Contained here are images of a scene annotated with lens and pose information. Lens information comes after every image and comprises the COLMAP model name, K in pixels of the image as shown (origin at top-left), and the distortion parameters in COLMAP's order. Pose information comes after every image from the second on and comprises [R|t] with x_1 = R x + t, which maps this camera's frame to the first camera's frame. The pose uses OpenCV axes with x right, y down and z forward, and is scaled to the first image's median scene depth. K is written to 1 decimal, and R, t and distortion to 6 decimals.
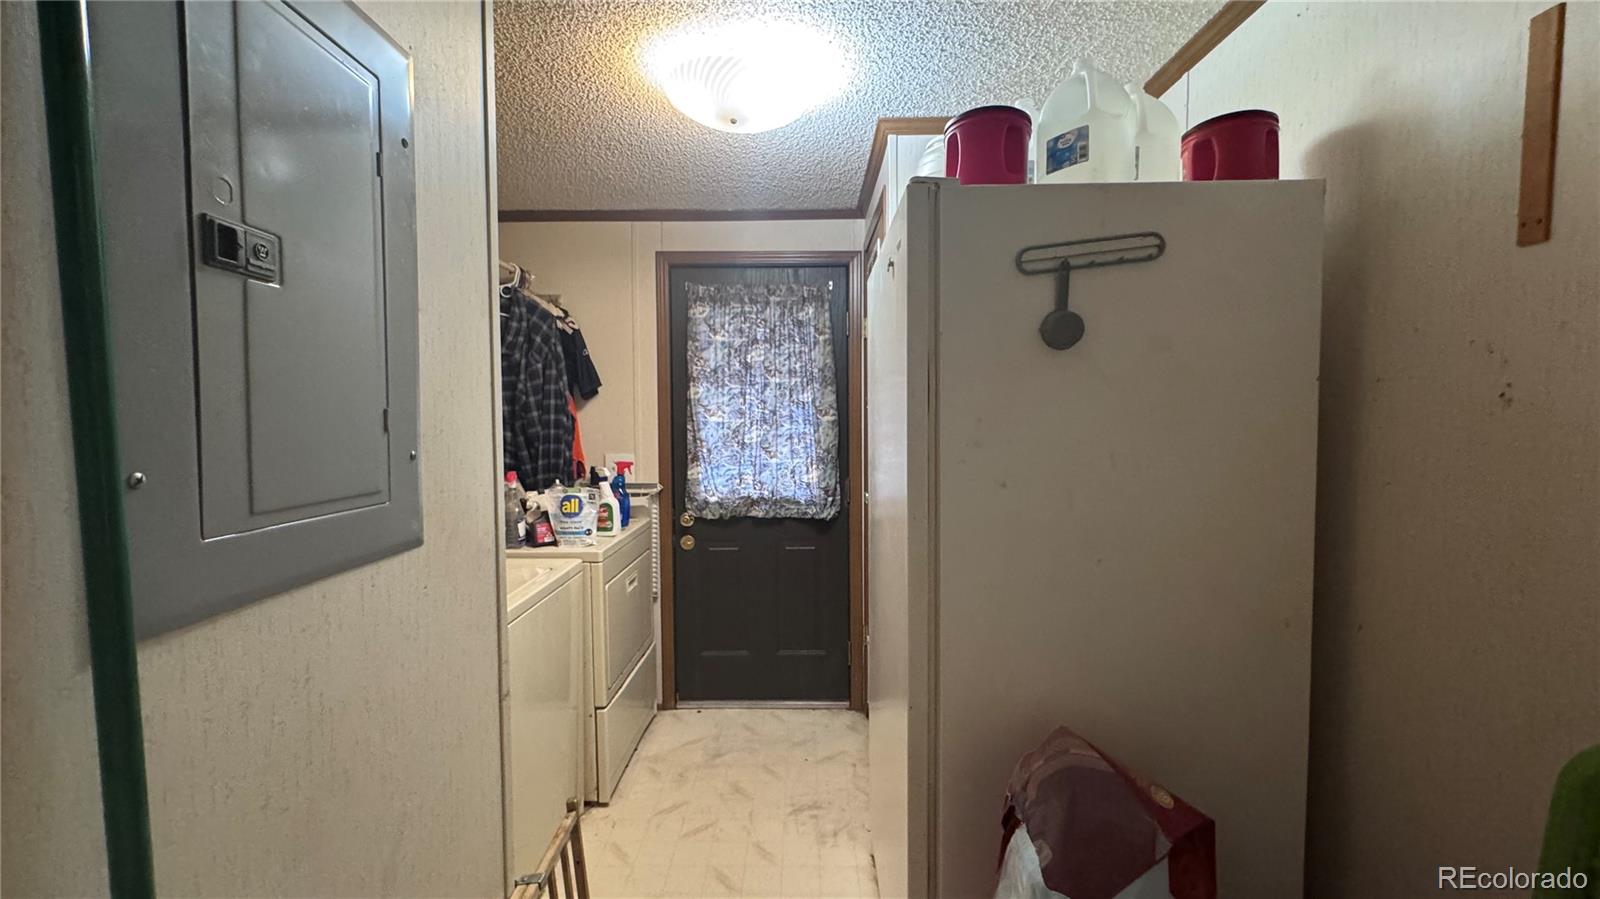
lens RADIAL K [[656.7, 0, 802.5], [0, 656.7, 443.3], [0, 0, 1]] dist [-0.003488, 0.000296]
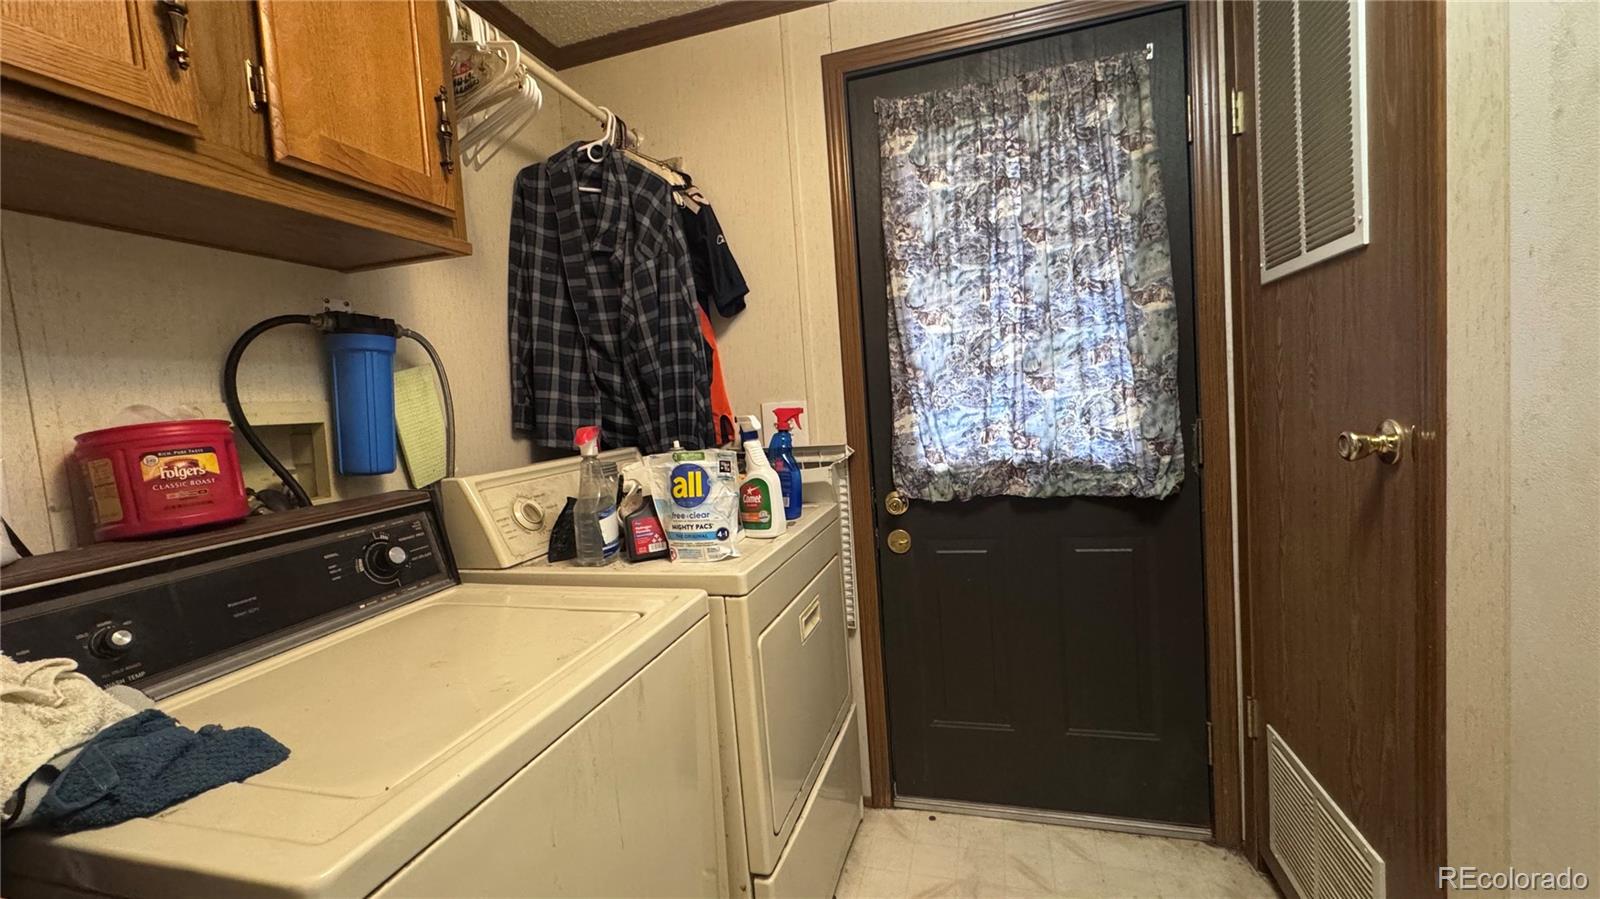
lens RADIAL K [[656.7, 0, 797.7], [0, 656.7, 443.8], [0, 0, 1]] dist [-0.003488, 0.000296]
pose [[0.958205, -0.046202, -0.282327, -0.092649], [0.055550, 0.998138, 0.025193, 0.042594], [0.280637, -0.039824, 0.958987, 0.410311]]
